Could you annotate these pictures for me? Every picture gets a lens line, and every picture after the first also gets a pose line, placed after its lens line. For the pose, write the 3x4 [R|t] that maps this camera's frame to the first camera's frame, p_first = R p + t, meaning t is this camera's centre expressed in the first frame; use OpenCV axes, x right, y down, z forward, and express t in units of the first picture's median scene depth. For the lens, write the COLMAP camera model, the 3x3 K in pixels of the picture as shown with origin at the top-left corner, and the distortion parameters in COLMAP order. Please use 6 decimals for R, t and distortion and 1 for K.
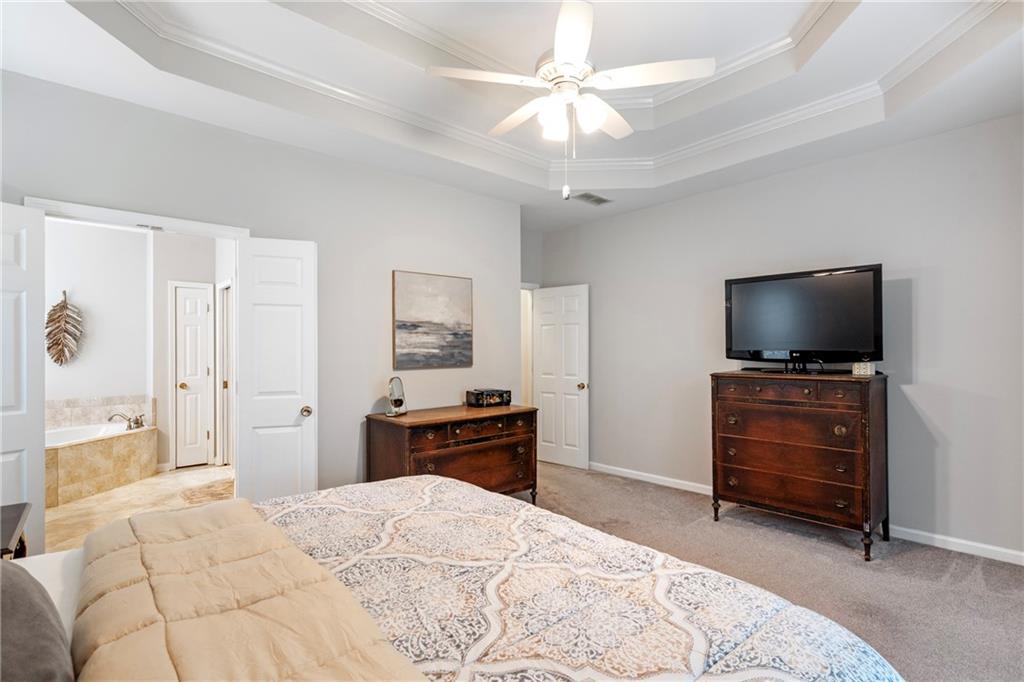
lens RADIAL K [[487.4, 0, 512.0], [0, 487.4, 341.0], [0, 0, 1]] dist [-0.001684, -0.000040]
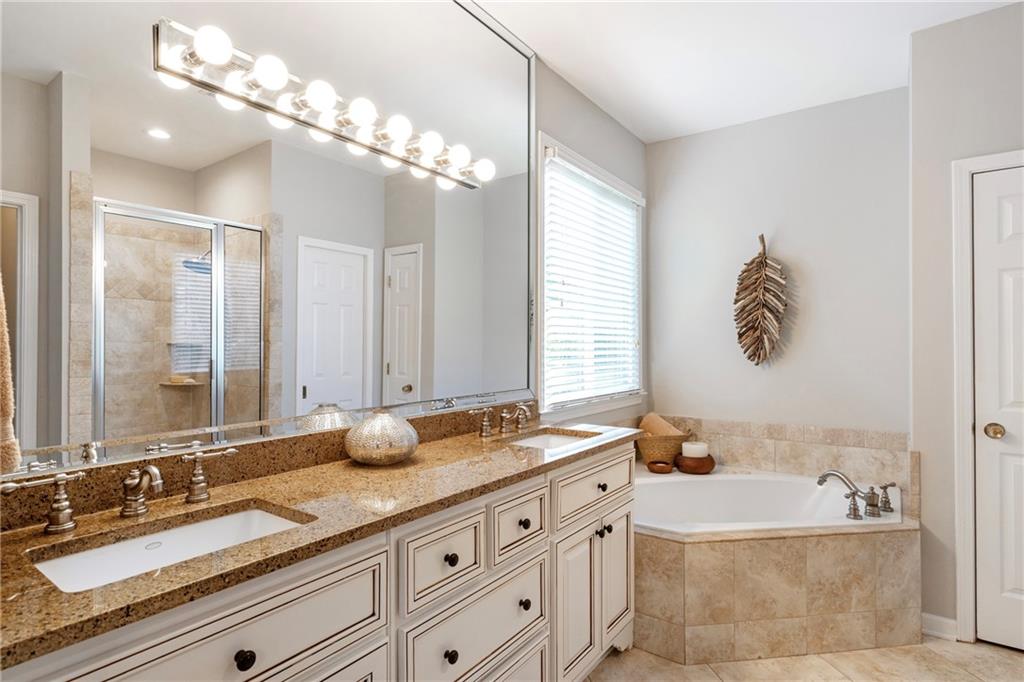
lens RADIAL K [[526.1, 0, 512.0], [0, 526.1, 341.0], [0, 0, 1]] dist [0.002736, 0.000633]
pose [[0.199153, -0.001687, -0.979967, -0.367428], [0.014314, 0.999897, 0.001187, 0.016972], [0.979864, -0.014264, 0.199157, 0.584120]]
